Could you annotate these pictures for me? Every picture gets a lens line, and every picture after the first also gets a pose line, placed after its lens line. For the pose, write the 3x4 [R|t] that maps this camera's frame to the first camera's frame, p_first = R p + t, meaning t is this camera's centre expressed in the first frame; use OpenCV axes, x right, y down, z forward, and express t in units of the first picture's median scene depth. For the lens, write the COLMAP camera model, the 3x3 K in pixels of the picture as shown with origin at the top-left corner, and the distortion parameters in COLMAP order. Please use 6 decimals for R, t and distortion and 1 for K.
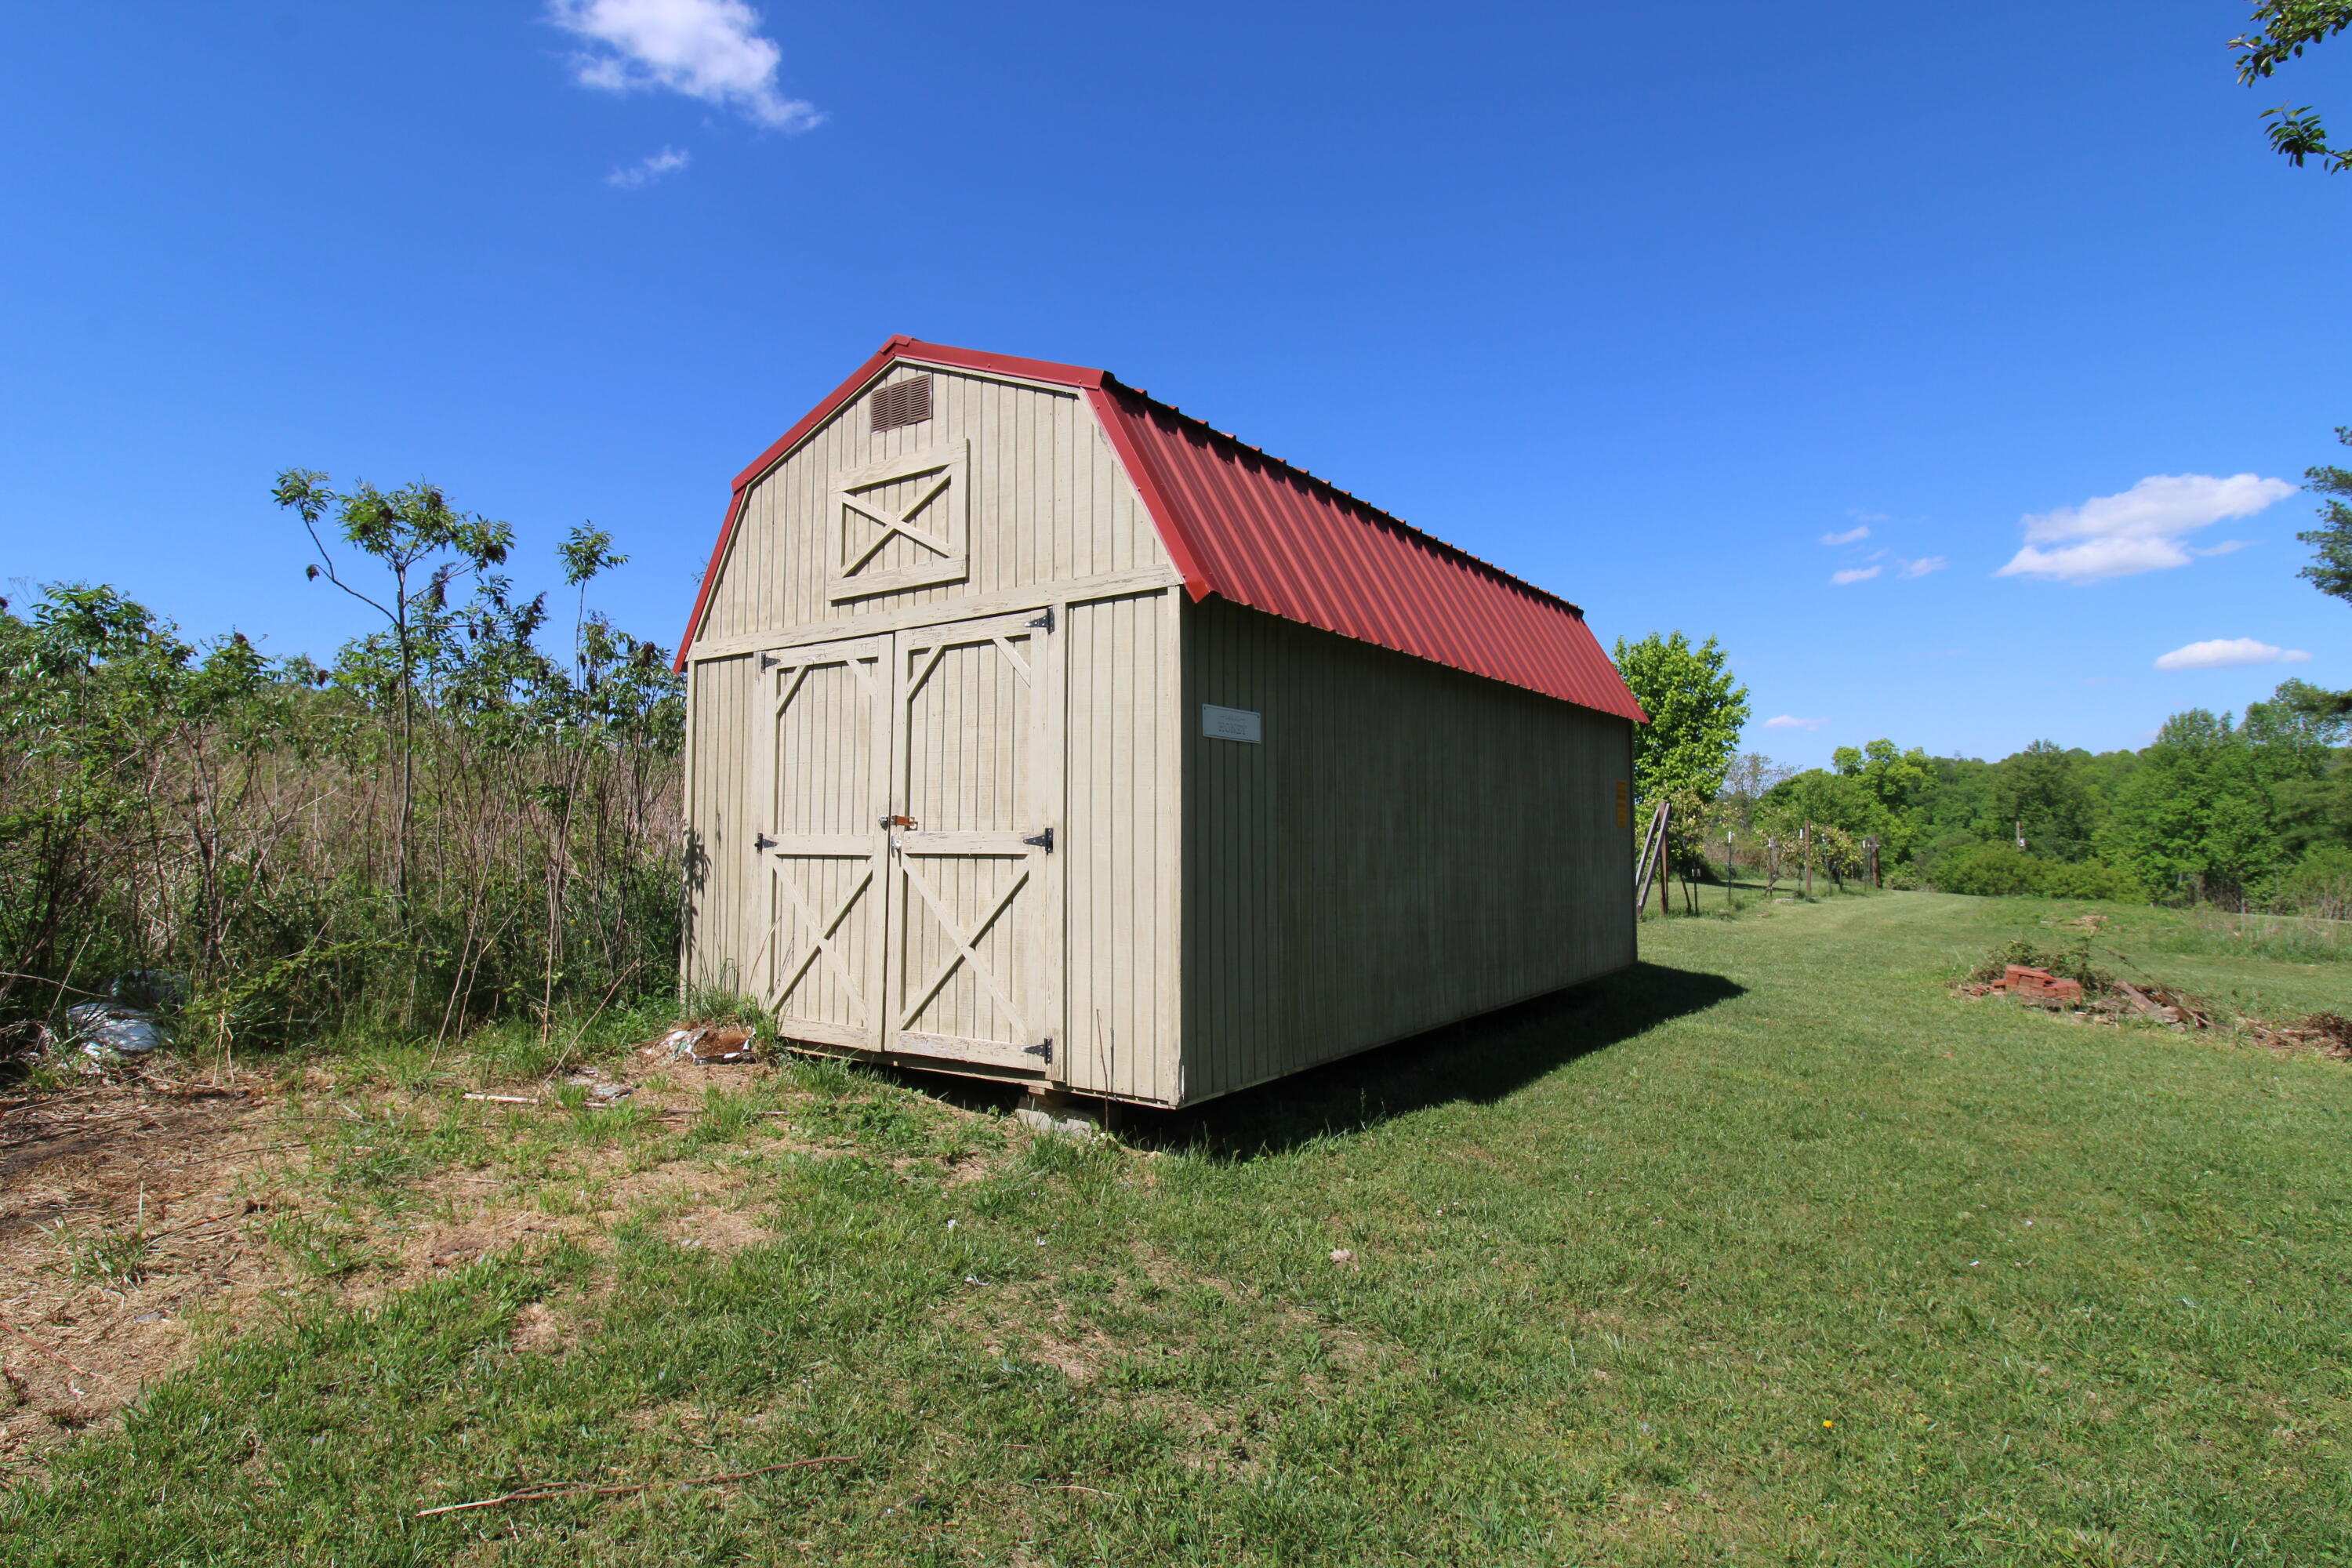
lens RADIAL K [[1217.5, 0, 1170.2], [0, 1217.5, 768.9], [0, 0, 1]] dist [-0.002107, -0.000925]
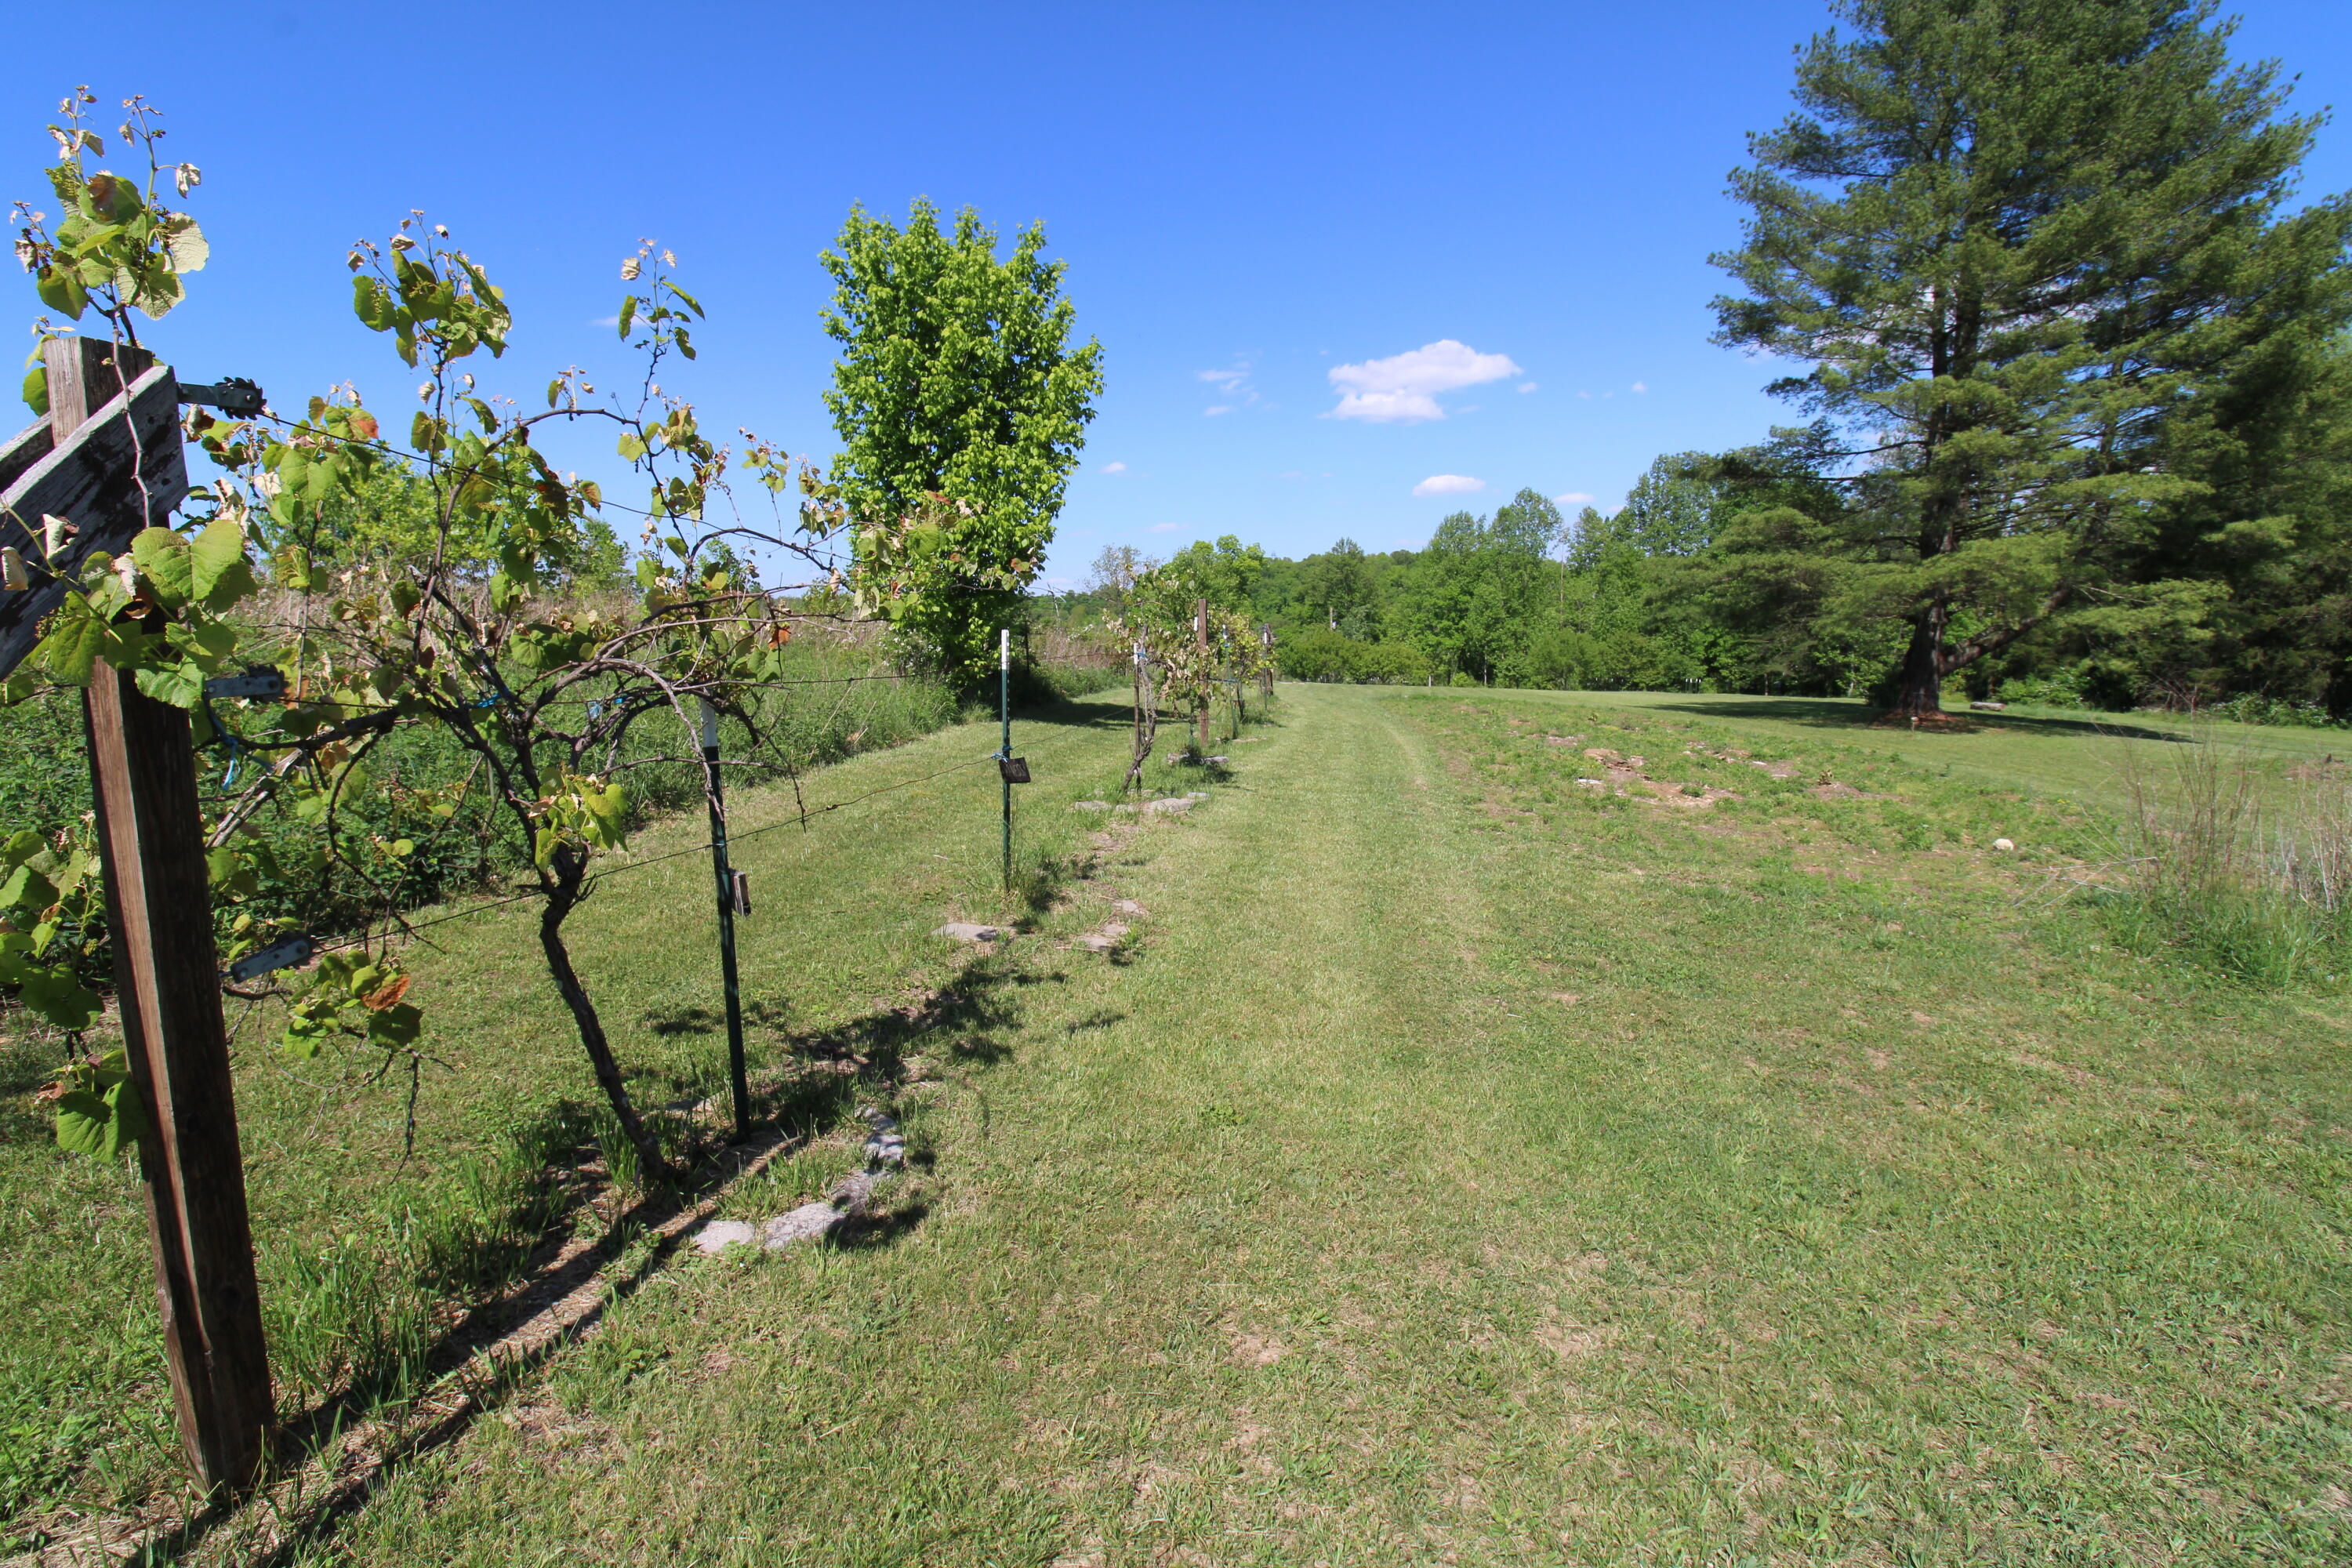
lens RADIAL K [[1086.7, 0, 1176.1], [0, 1086.7, 764.8], [0, 0, 1]] dist [-0.001013, -0.013225]
pose [[0.882056, -0.076229, 0.464937, 1.391781], [-0.009338, 0.983802, 0.179015, 0.130613], [-0.471053, -0.162243, 0.867056, 2.824841]]
